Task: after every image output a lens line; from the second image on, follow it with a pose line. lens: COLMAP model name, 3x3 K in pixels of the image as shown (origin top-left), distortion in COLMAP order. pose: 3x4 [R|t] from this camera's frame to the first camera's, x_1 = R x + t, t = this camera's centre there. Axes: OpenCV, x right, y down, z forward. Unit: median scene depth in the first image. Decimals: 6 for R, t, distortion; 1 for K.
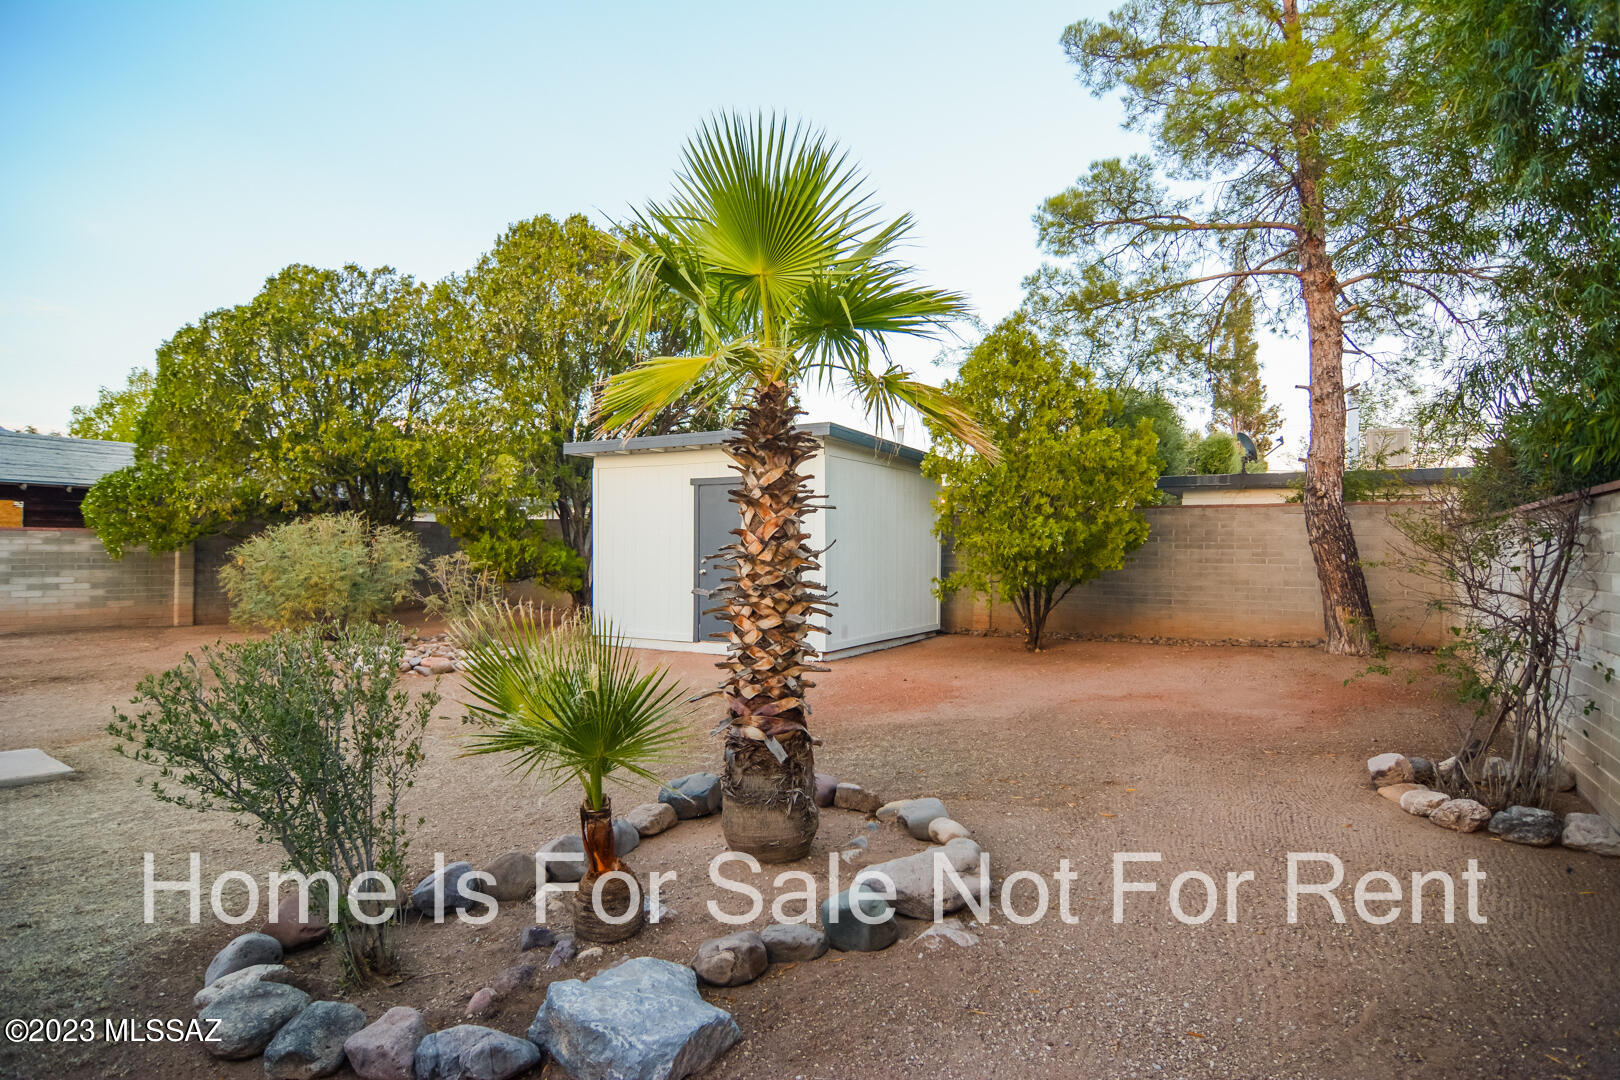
lens RADIAL K [[867.1, 0, 810.0], [0, 867.1, 540.0], [0, 0, 1]] dist [-0.016070, -0.001579]
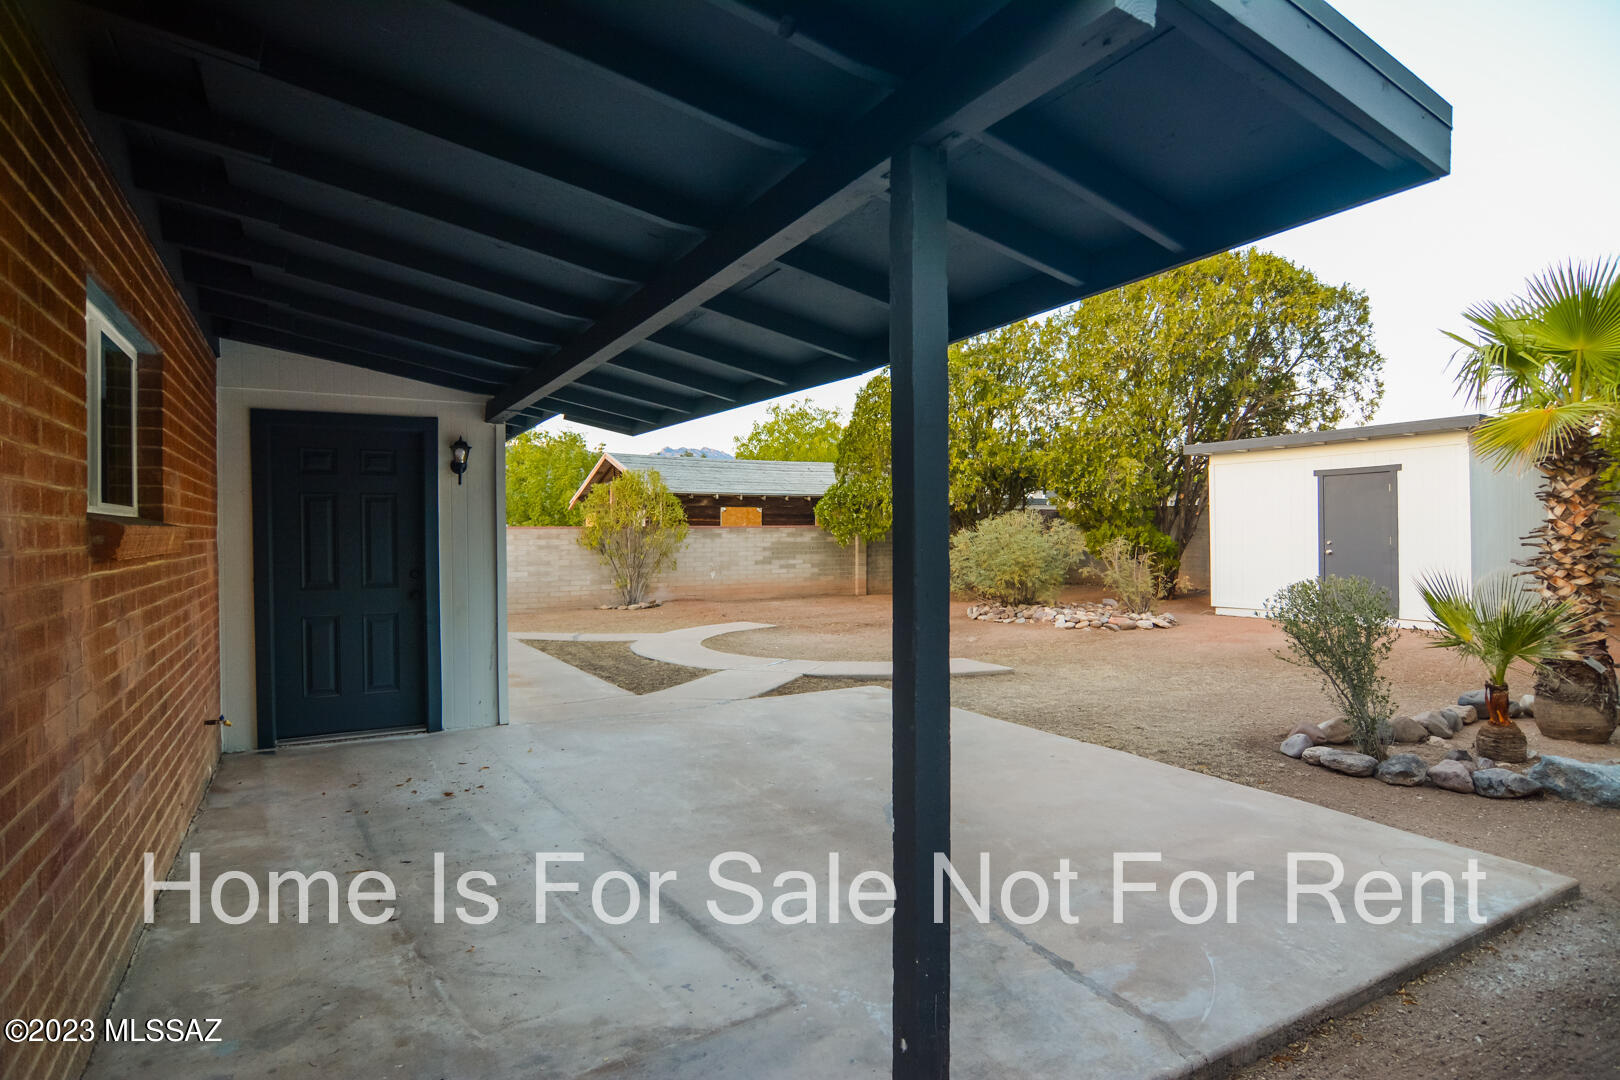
lens RADIAL K [[867.1, 0, 810.0], [0, 867.1, 540.0], [0, 0, 1]] dist [-0.016070, -0.001579]
pose [[0.876387, -0.014313, -0.481394, -0.211265], [0.023046, 0.999660, 0.012234, -0.010116], [0.481055, -0.021816, 0.876419, -0.388709]]
